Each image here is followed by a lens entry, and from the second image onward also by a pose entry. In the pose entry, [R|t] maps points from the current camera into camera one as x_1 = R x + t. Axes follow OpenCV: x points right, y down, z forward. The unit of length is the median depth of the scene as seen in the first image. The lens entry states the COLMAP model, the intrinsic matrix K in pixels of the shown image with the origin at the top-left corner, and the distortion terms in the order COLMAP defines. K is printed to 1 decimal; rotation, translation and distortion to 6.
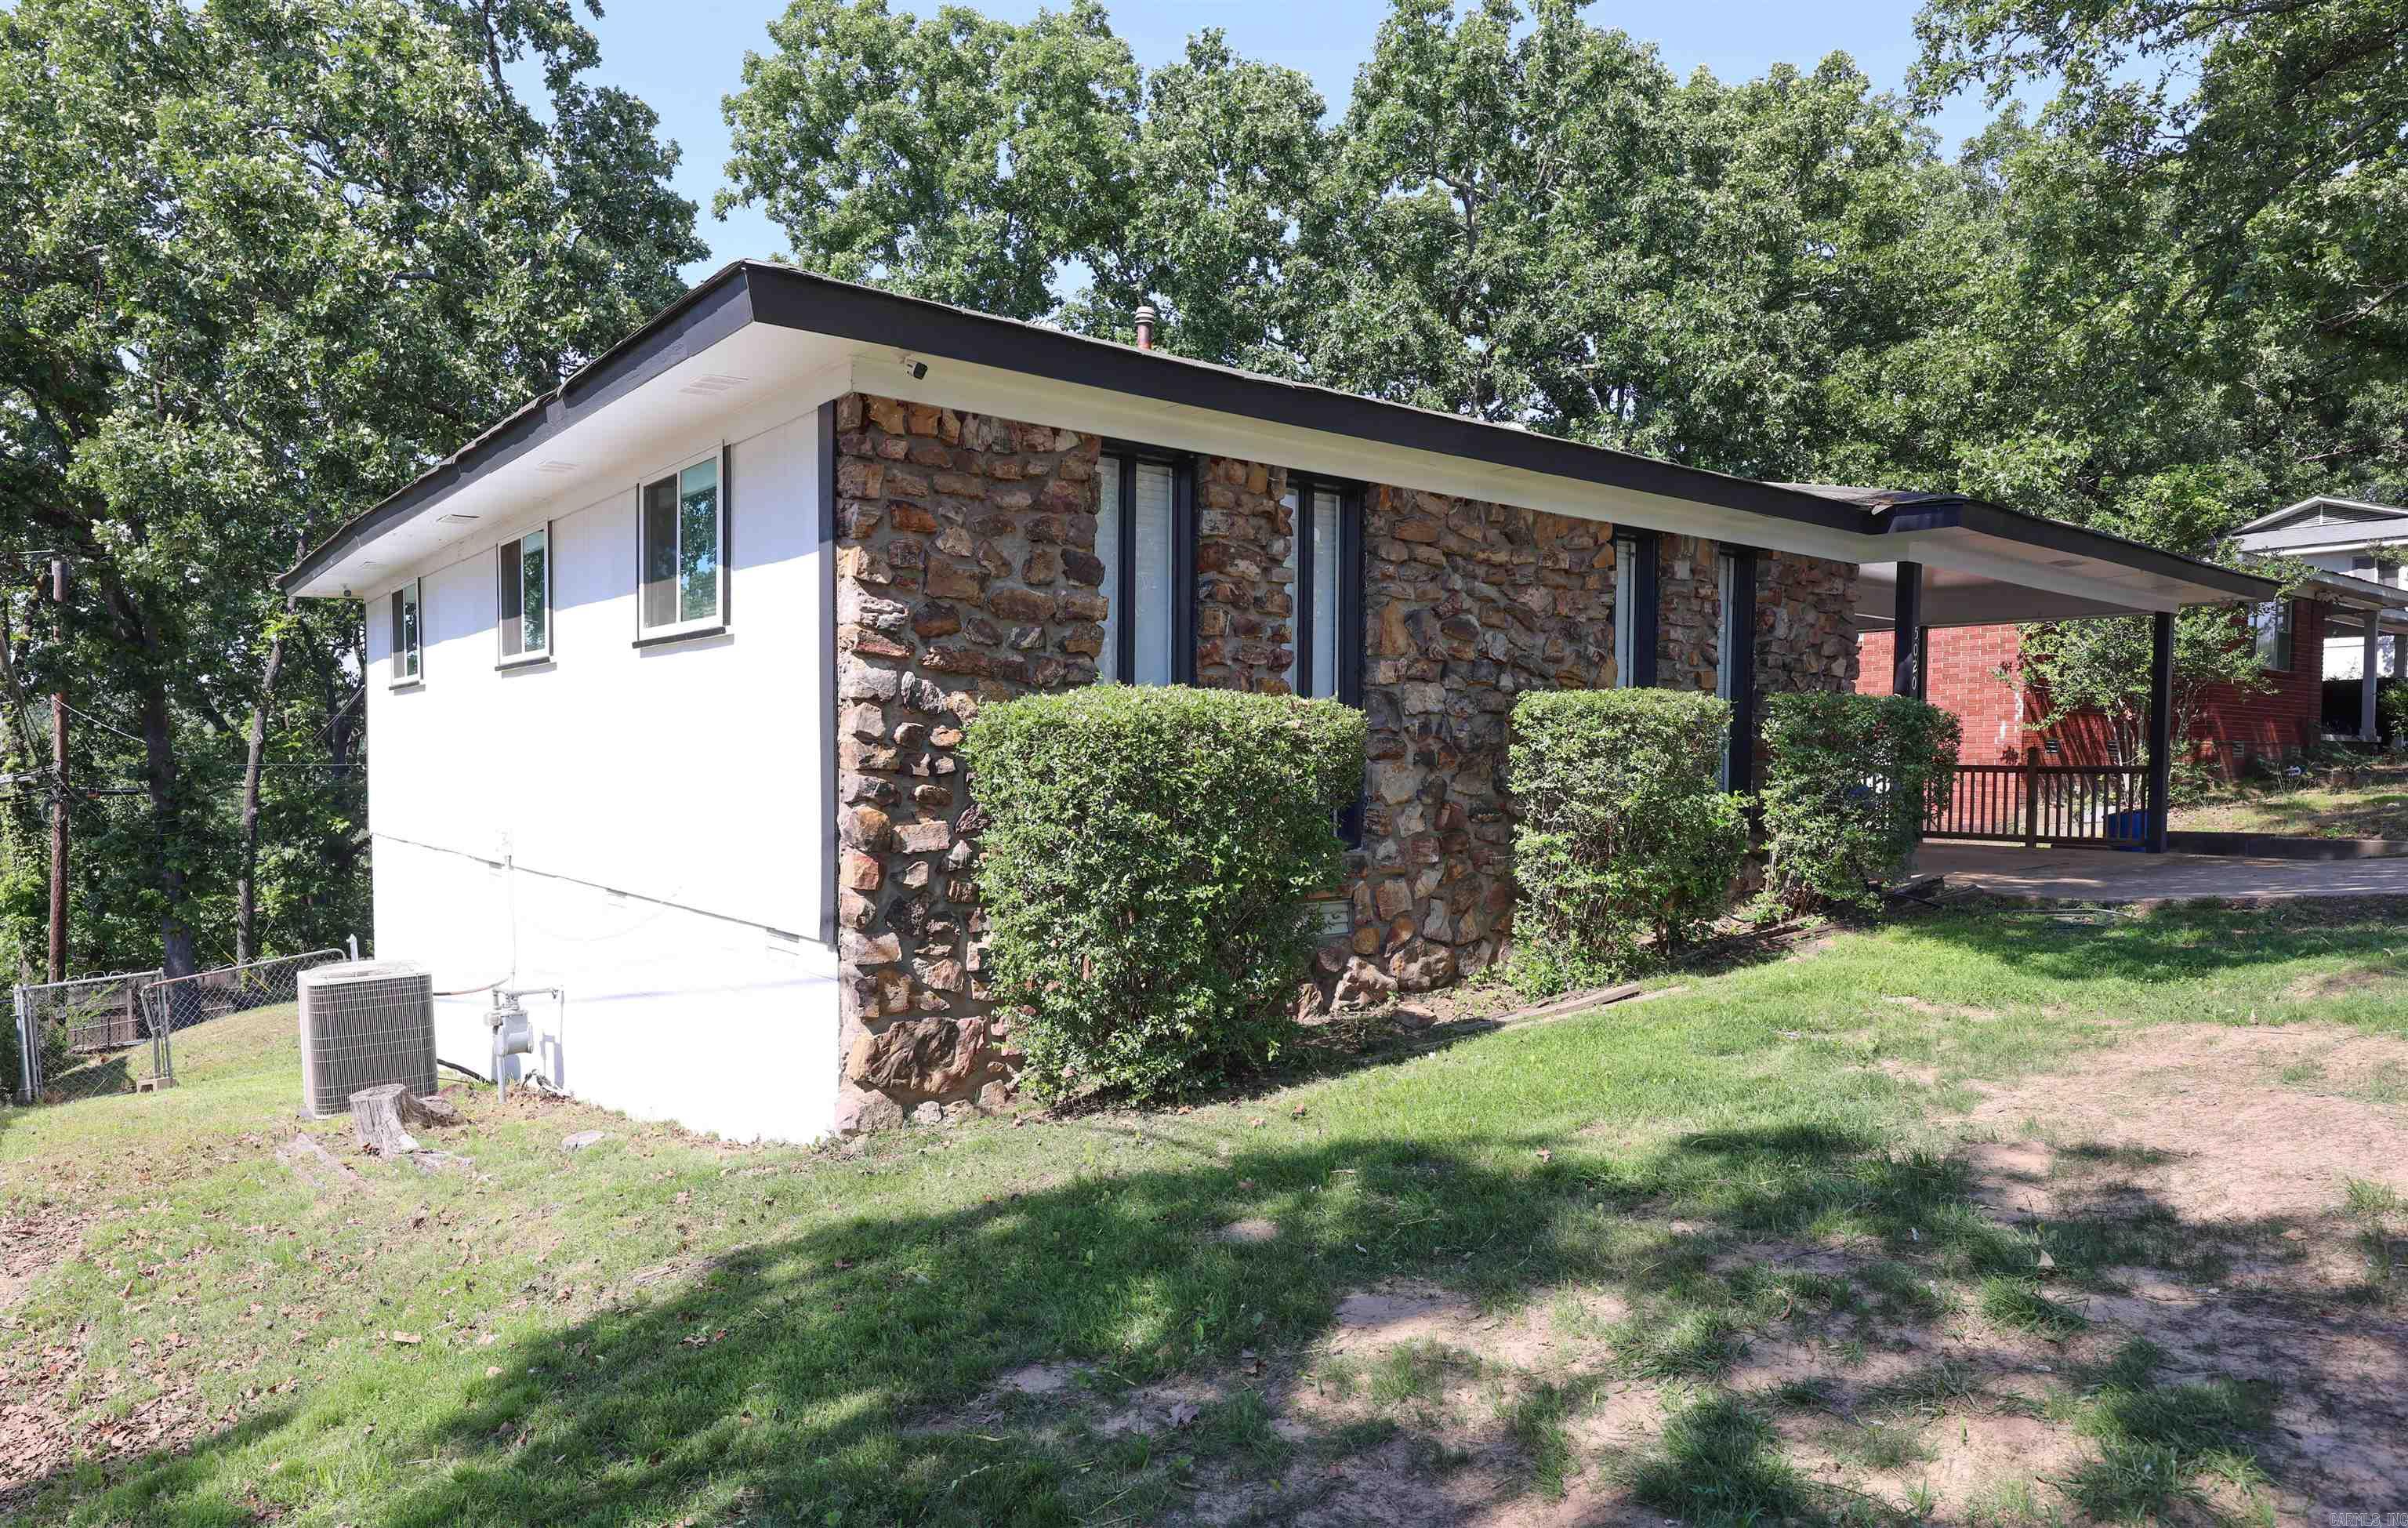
lens RADIAL K [[1485.7, 0, 1179.1], [0, 1485.7, 838.3], [0, 0, 1]] dist [-0.009473, -0.002167]
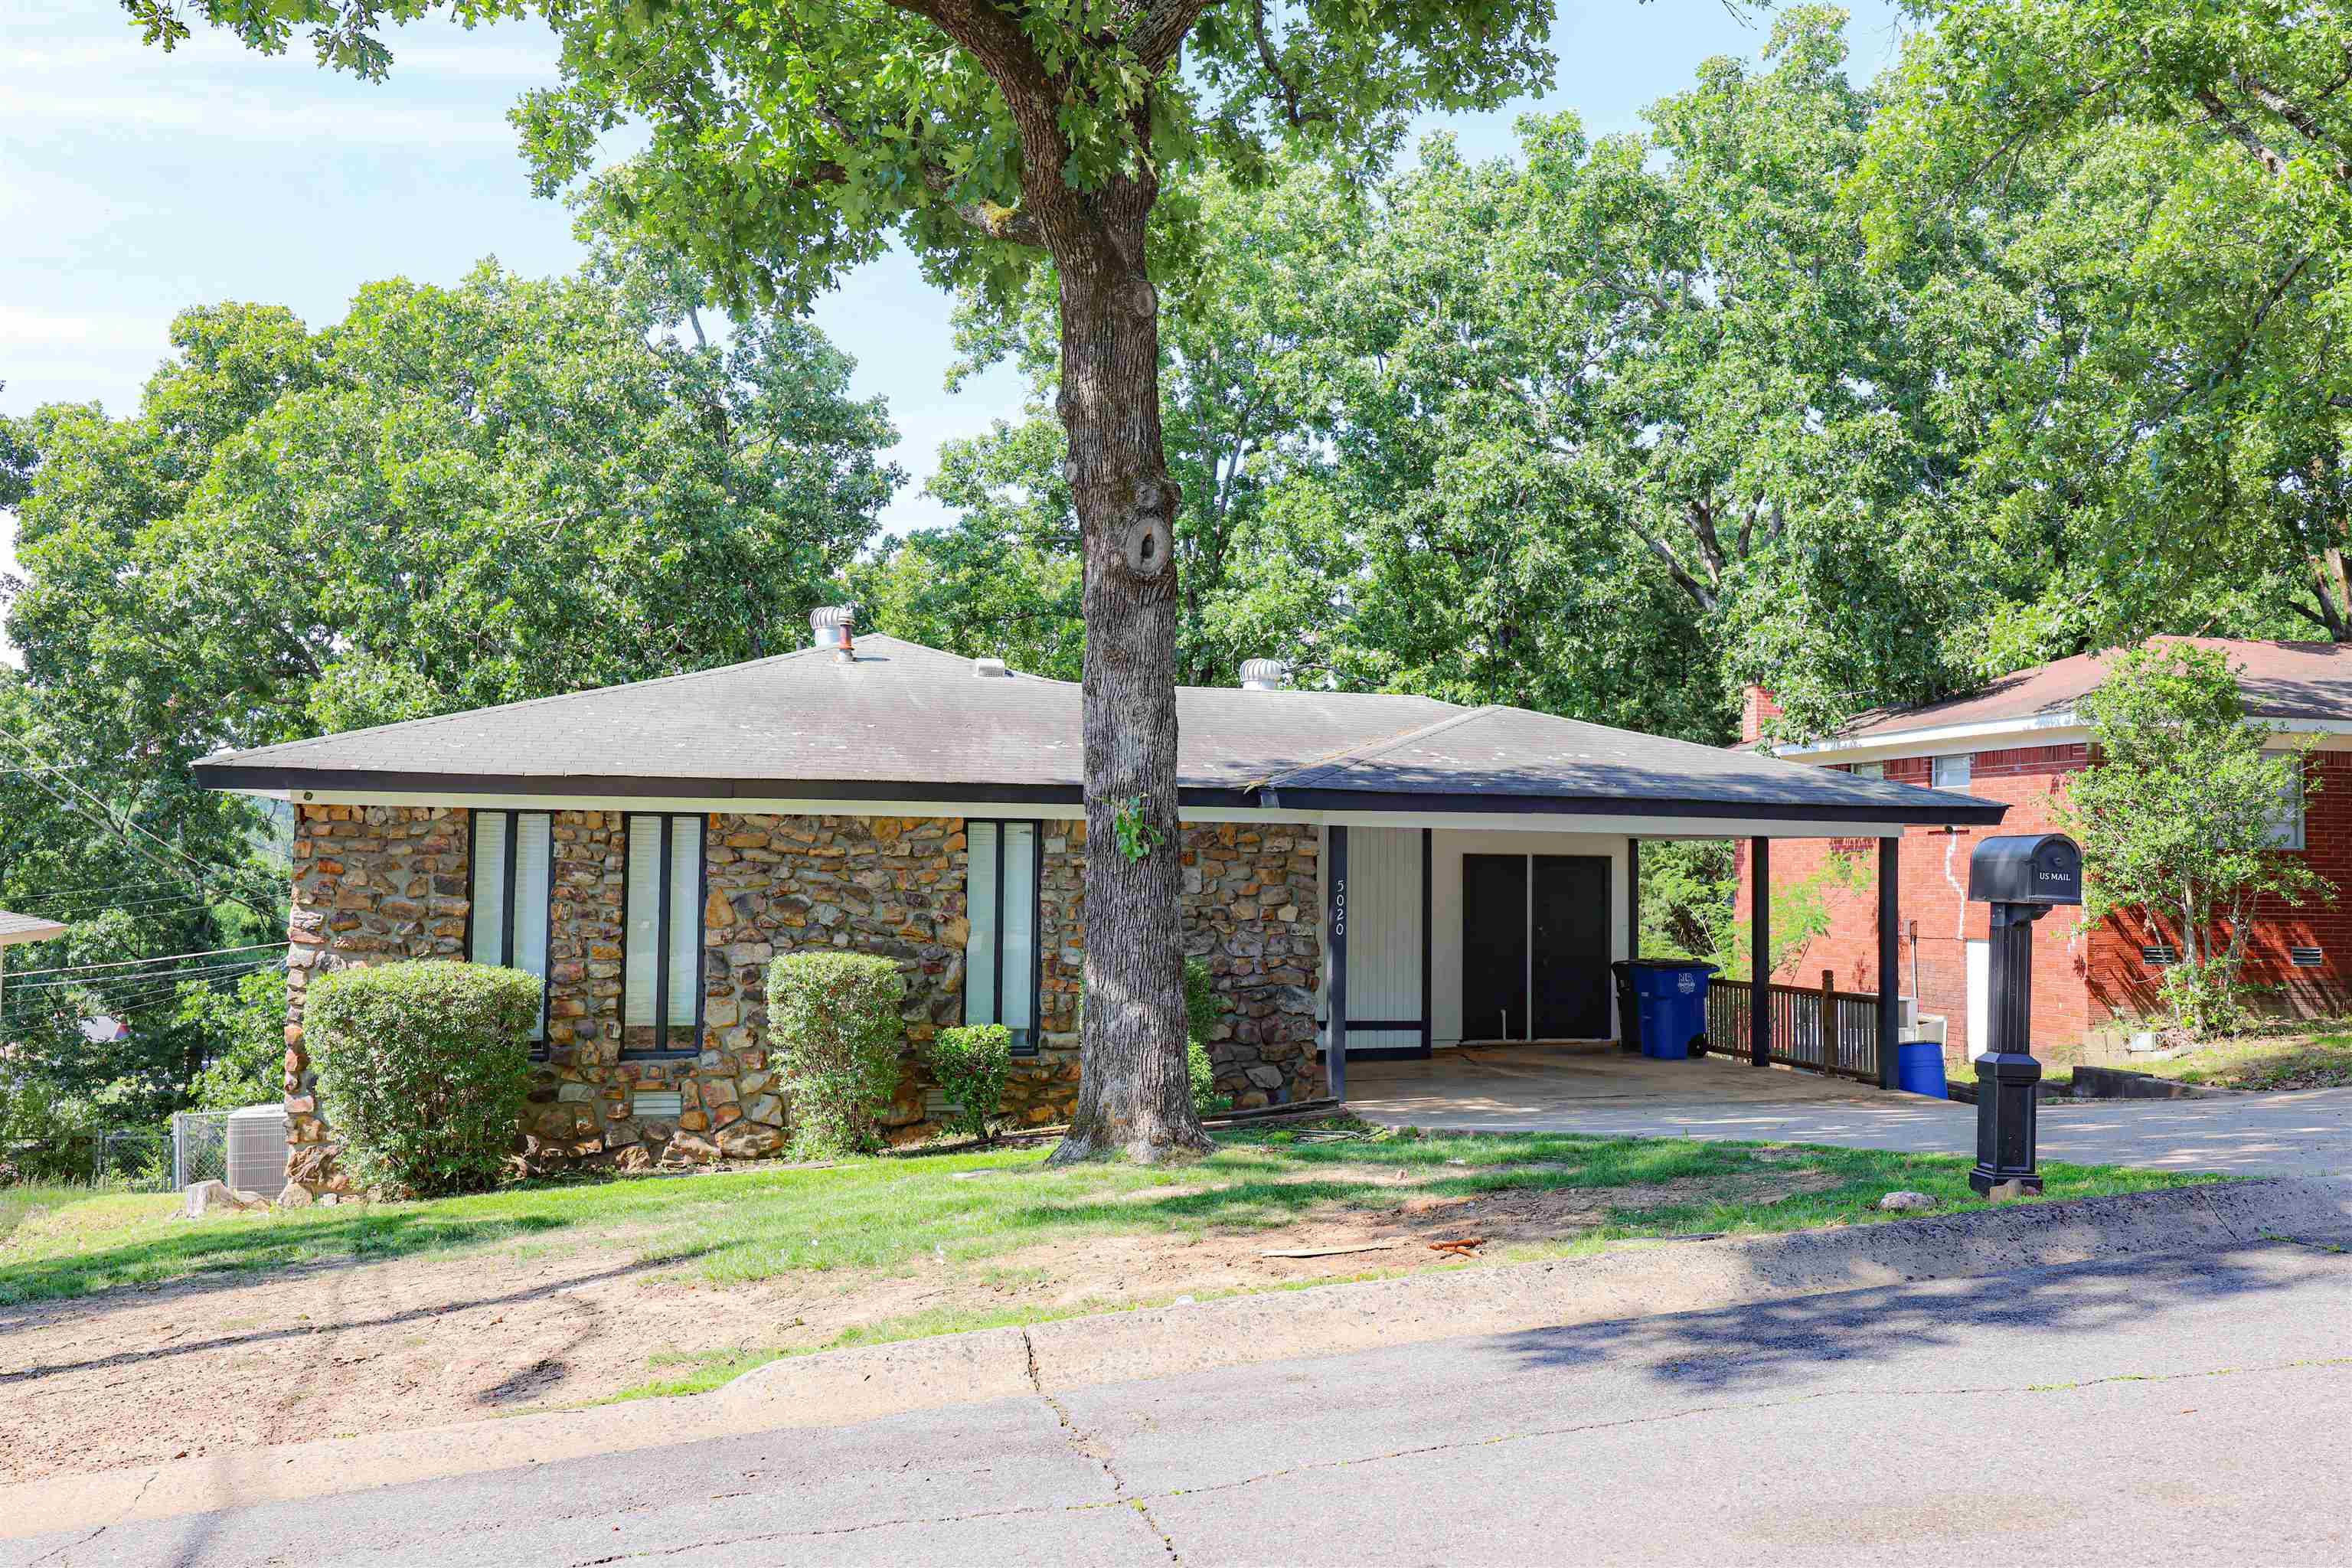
lens RADIAL K [[2077.6, 0, 1180.3], [0, 2077.6, 781.7], [0, 0, 1]] dist [-0.001282, -0.001619]
pose [[0.919576, -0.010162, -0.392780, 1.391677], [-0.030111, 0.994903, -0.096235, -0.082010], [0.391756, 0.100322, 0.914583, -0.729905]]
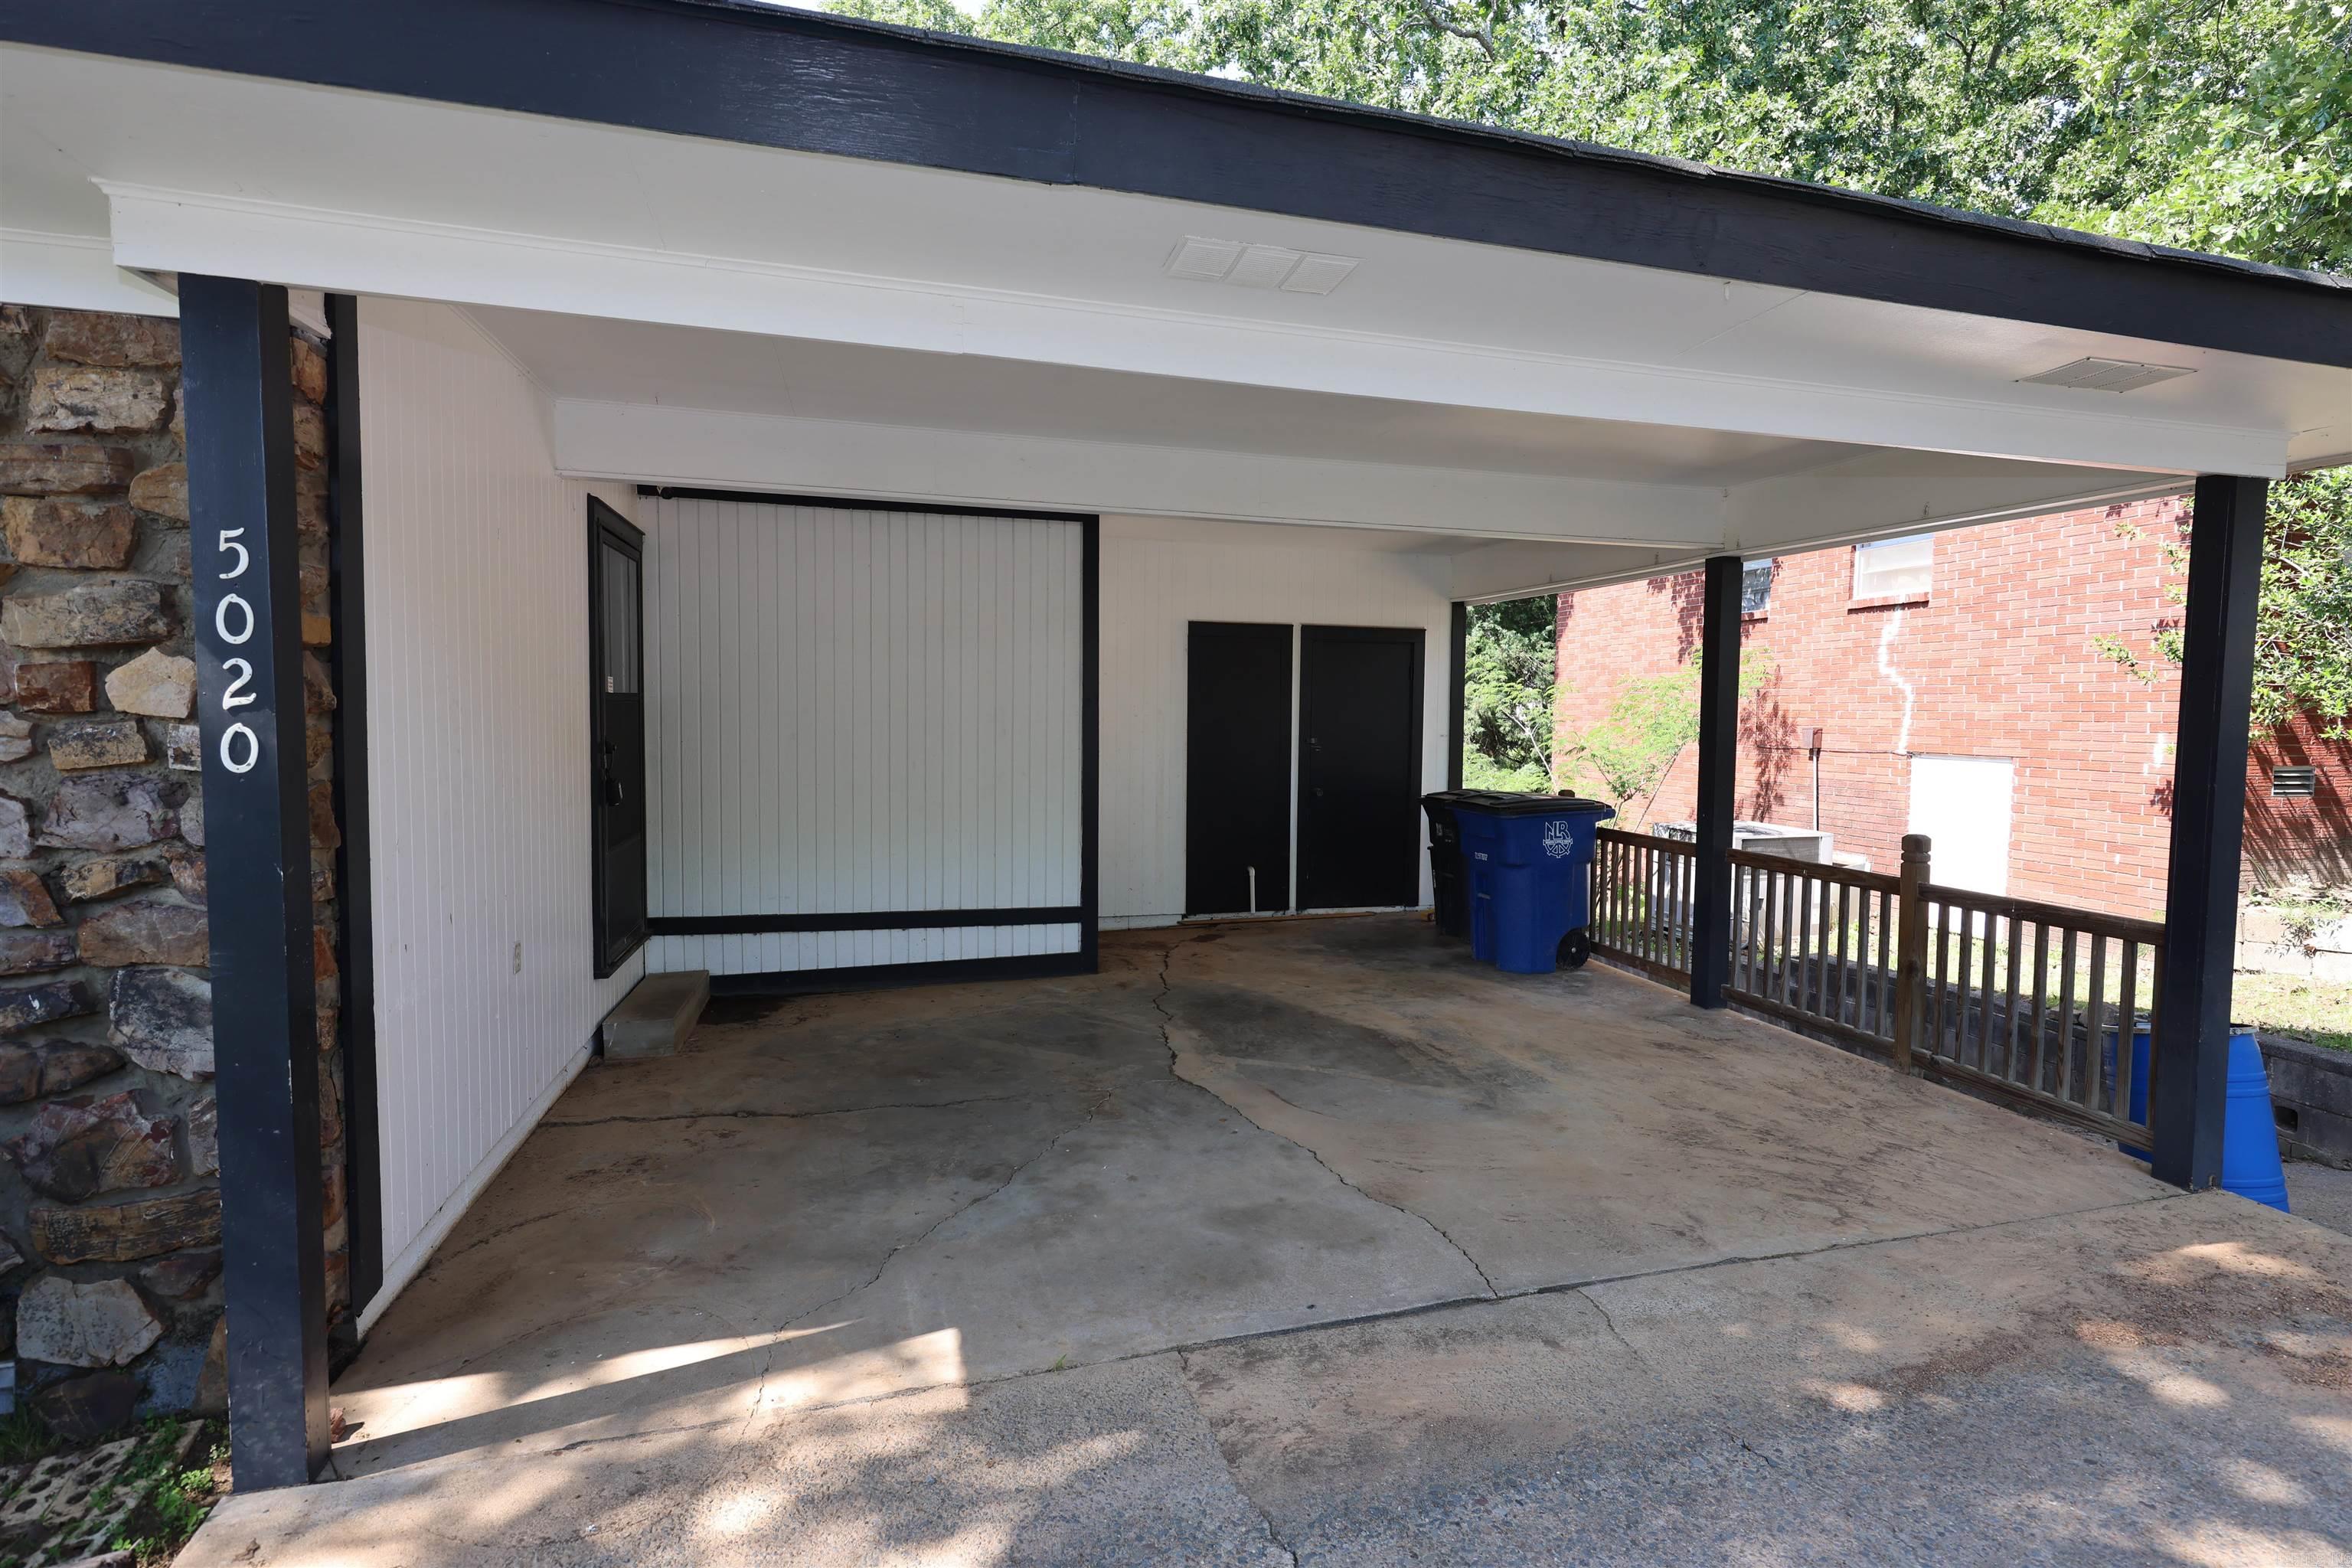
lens RADIAL K [[1126.8, 0, 1175.0], [0, 1126.8, 766.5], [0, 0, 1]] dist [0.003447, 0.000249]
pose [[0.918381, 0.028063, -0.394700, 0.989305], [-0.030847, 0.999524, -0.000709, -0.146099], [0.394492, 0.012827, 0.918810, 1.212776]]
